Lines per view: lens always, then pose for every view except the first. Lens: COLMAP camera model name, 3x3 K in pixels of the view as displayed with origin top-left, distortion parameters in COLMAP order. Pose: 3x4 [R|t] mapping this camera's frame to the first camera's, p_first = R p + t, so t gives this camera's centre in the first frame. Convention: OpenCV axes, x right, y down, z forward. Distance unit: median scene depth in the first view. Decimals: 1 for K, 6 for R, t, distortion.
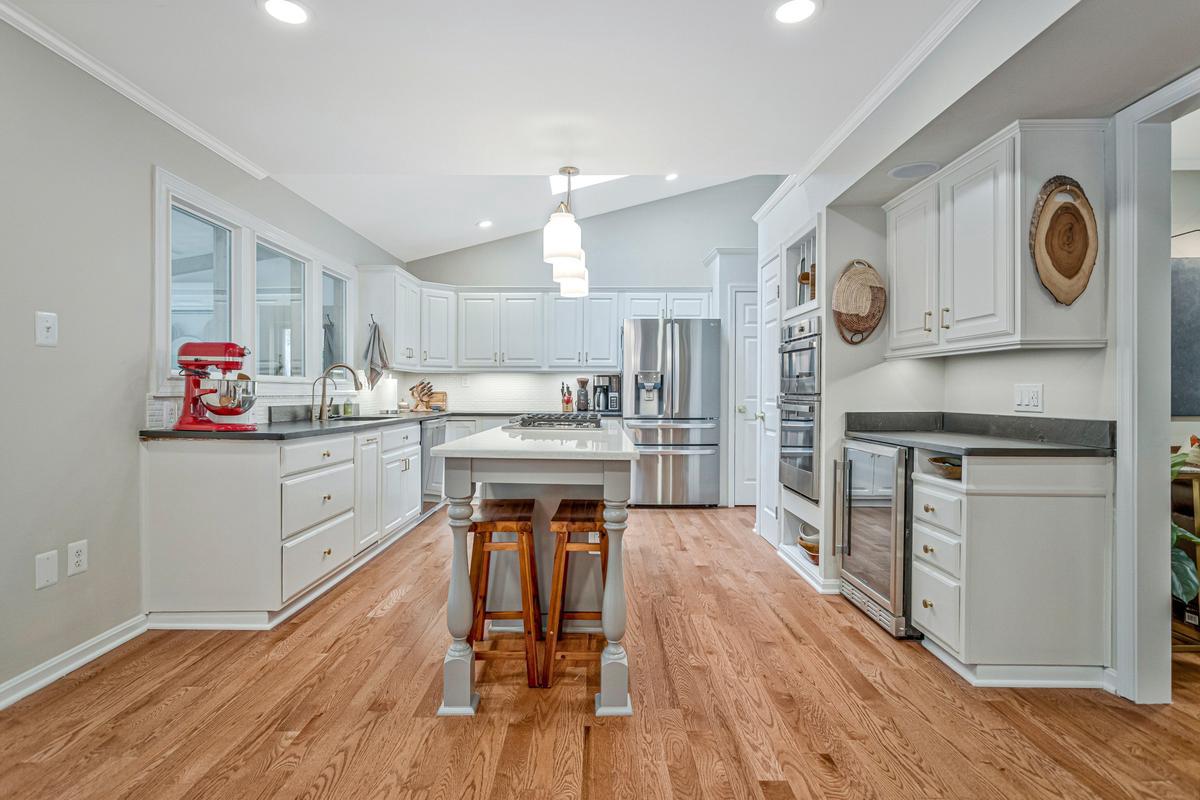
lens RADIAL K [[596.7, 0, 606.2], [0, 596.7, 397.6], [0, 0, 1]] dist [0.001036, 0.001877]
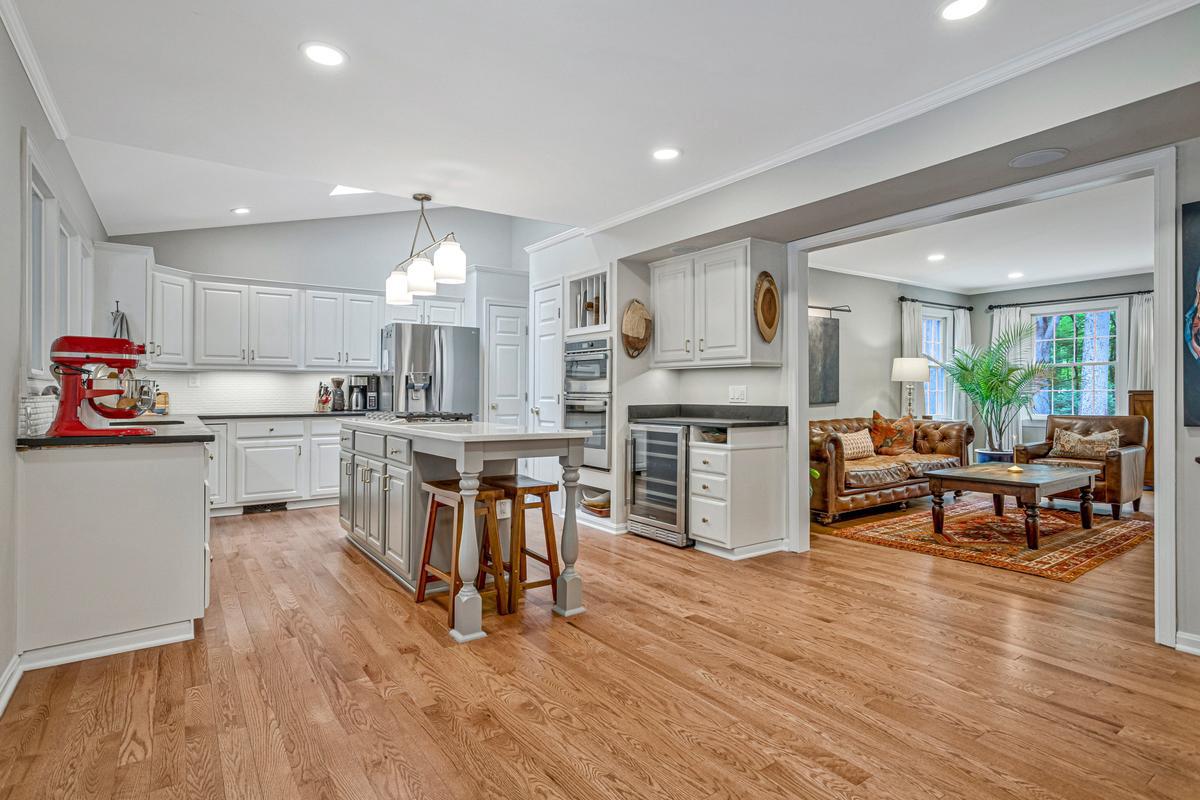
lens RADIAL K [[596.7, 0, 609.9], [0, 596.7, 399.0], [0, 0, 1]] dist [0.001036, 0.001877]
pose [[0.820522, -0.010376, 0.571520, -0.559300], [0.008523, 0.999946, 0.005918, 0.000660], [-0.571551, 0.000015, 0.820567, -0.179966]]
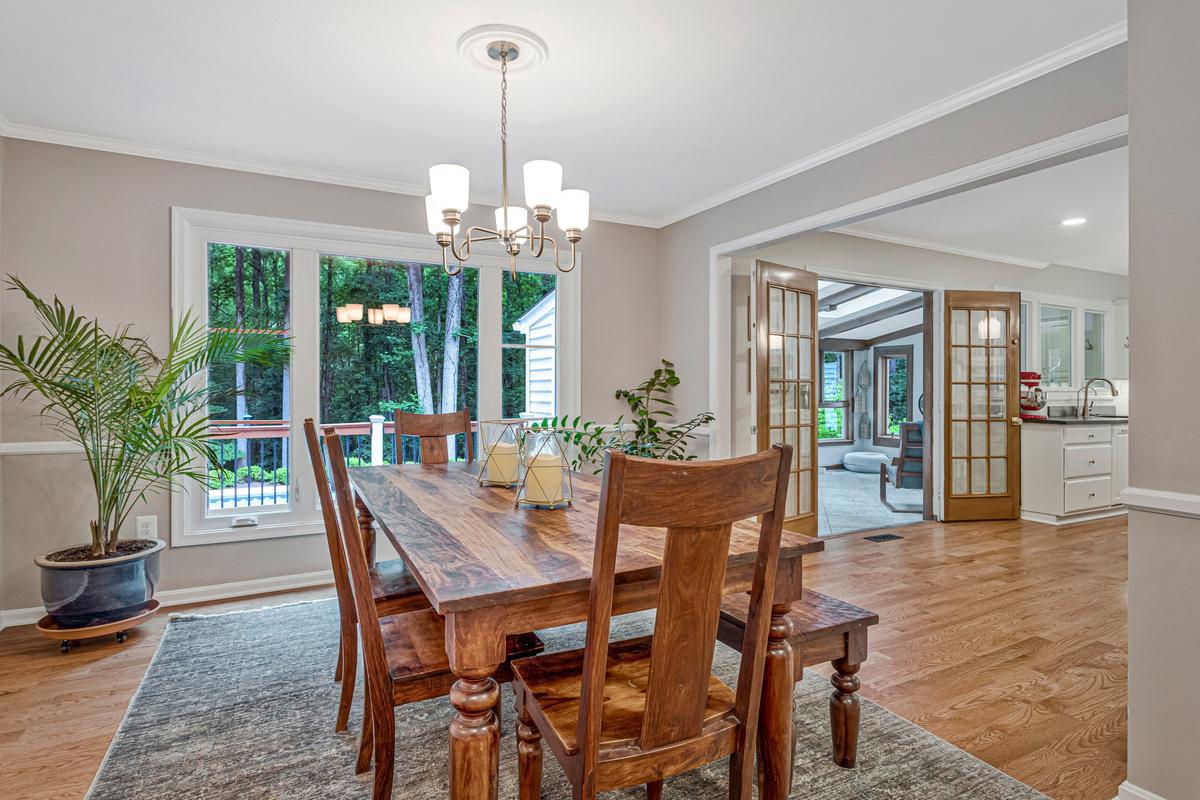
lens RADIAL K [[596.7, 0, 606.8], [0, 596.7, 397.0], [0, 0, 1]] dist [0.001036, 0.001877]
pose [[0.455014, 0.001269, -0.890483, 0.451689], [-0.002440, 0.999997, 0.000179, -0.010670], [0.890481, 0.002092, 0.455016, -1.086267]]
